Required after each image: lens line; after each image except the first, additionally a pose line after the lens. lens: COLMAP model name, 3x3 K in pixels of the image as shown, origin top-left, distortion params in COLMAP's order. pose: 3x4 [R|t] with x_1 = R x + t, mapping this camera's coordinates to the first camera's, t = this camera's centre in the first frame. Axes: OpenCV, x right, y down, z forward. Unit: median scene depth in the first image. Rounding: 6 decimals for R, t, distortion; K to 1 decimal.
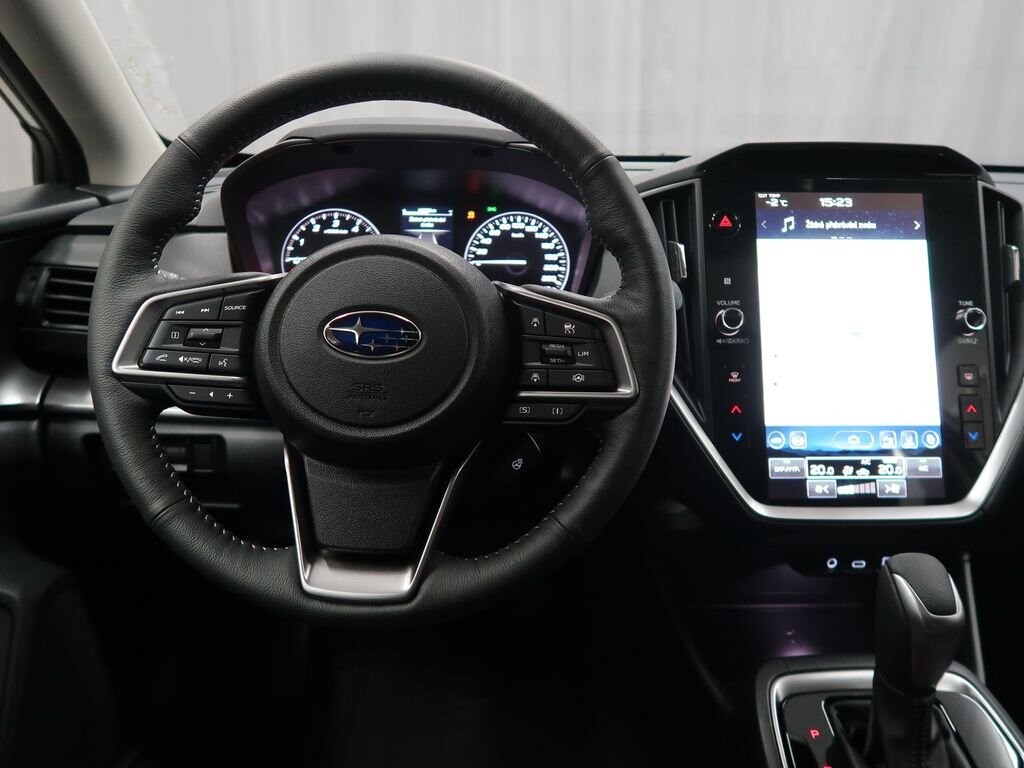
lens RADIAL K [[794.1, 0, 511.8], [0, 794.1, 382.8], [0, 0, 1]] dist [-0.024047, 0.000013]
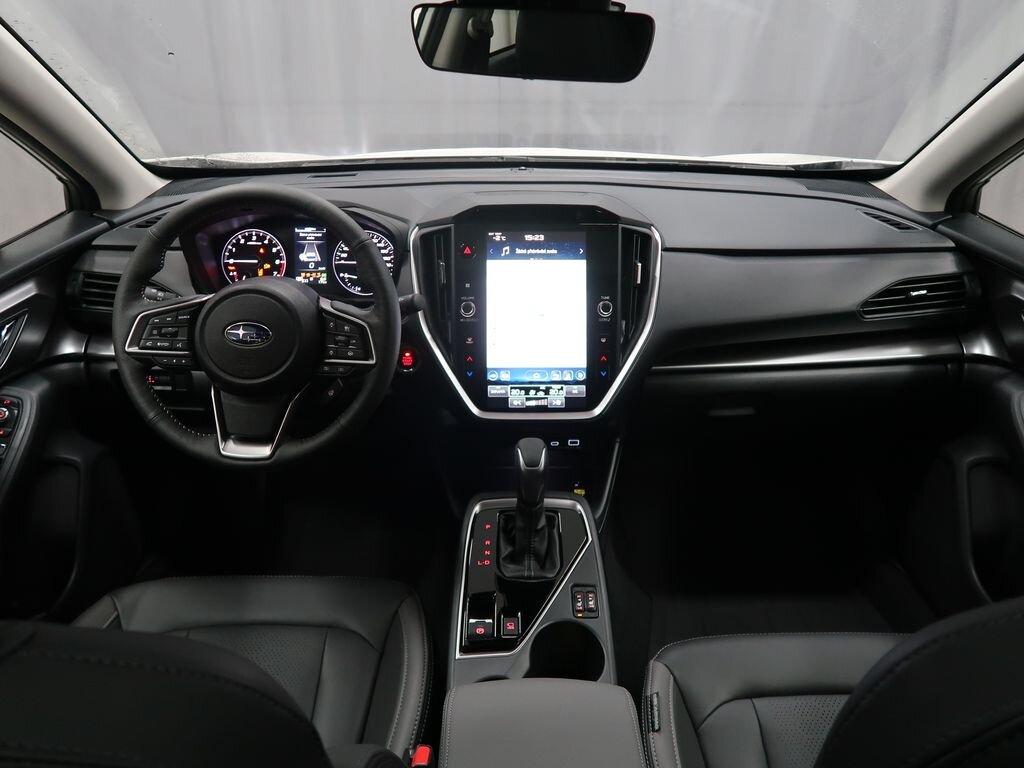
lens RADIAL K [[794.1, 0, 515.7], [0, 794.1, 385.6], [0, 0, 1]] dist [-0.024047, 0.000013]
pose [[0.999949, 0.001088, -0.010039, 0.404527], [0.000433, 0.988635, 0.150334, -0.177148], [0.010088, -0.150331, 0.988584, -0.789475]]
